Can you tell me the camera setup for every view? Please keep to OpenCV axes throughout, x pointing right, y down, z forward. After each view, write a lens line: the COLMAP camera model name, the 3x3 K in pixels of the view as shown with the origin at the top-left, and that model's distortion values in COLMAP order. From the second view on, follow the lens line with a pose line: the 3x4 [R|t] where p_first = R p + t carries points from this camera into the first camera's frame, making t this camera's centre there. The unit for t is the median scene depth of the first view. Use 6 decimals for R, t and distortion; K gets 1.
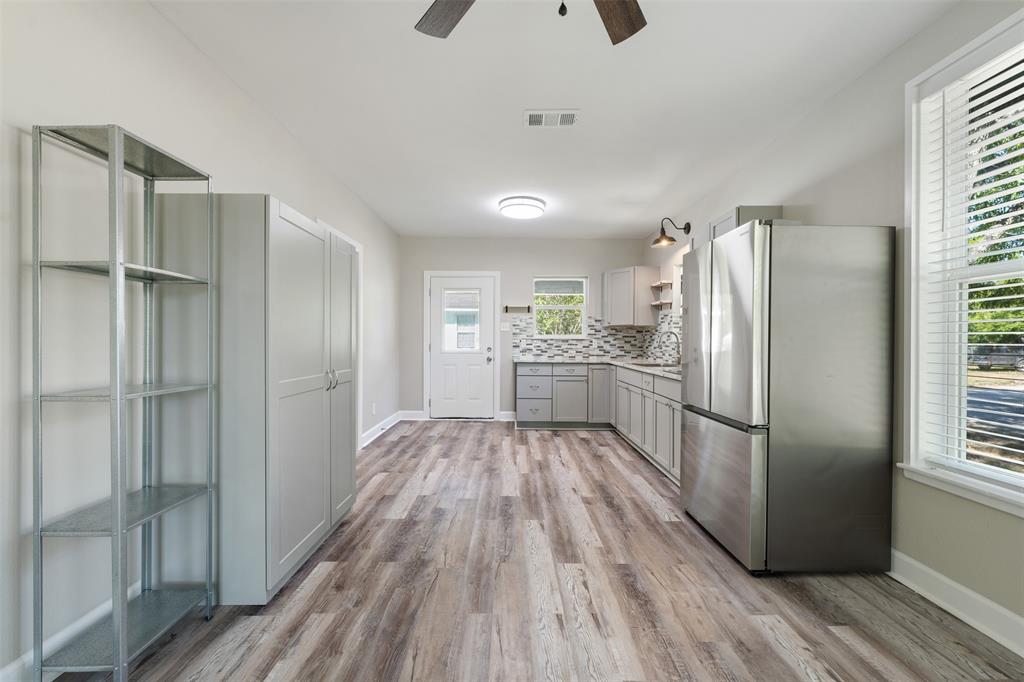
lens RADIAL K [[409.9, 0, 518.6], [0, 409.9, 347.3], [0, 0, 1]] dist [-0.000978, 0.000243]
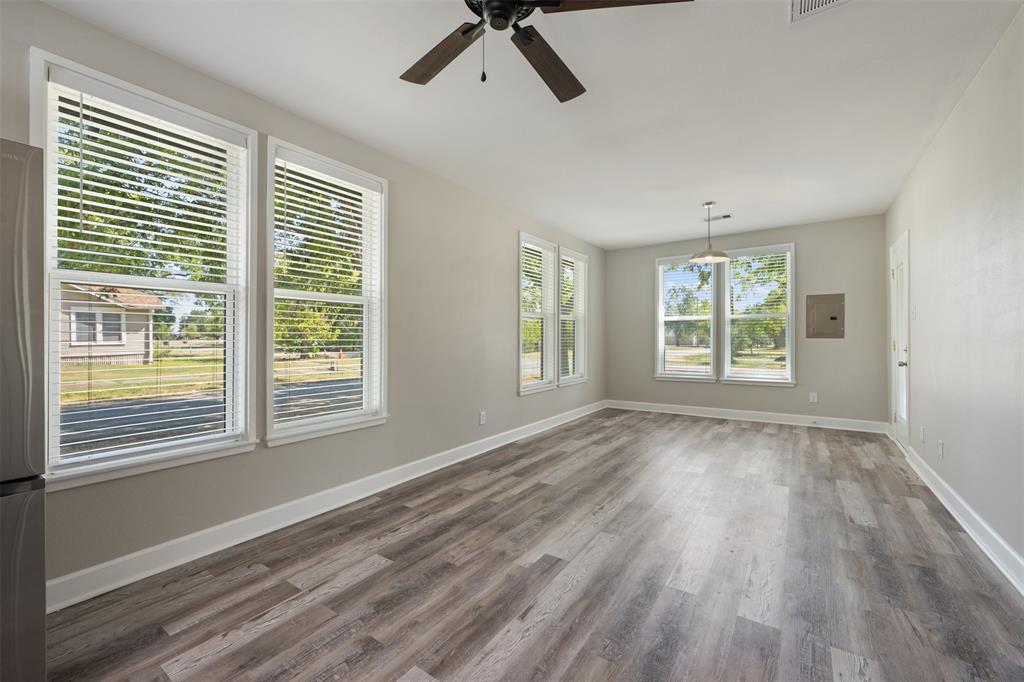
lens RADIAL K [[409.9, 0, 511.0], [0, 409.9, 343.4], [0, 0, 1]] dist [-0.000978, 0.000243]
pose [[-0.807299, -0.005419, 0.590118, -0.155169], [0.012610, 0.999571, 0.026429, -0.007501], [-0.590008, 0.028777, -0.806884, 0.434316]]
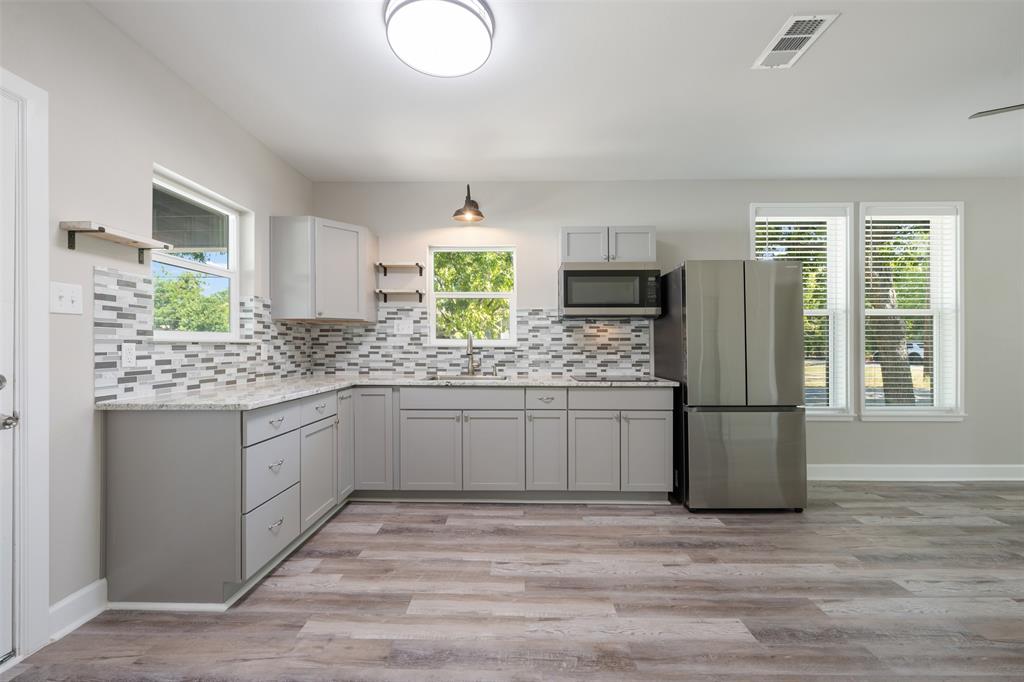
lens RADIAL K [[409.9, 0, 514.5], [0, 409.9, 343.3], [0, 0, 1]] dist [-0.000978, 0.000243]
pose [[0.029756, 0.000786, 0.999557, -0.357385], [0.015938, 0.999872, -0.001261, -0.015609], [-0.999430, 0.015968, 0.029740, 0.796840]]
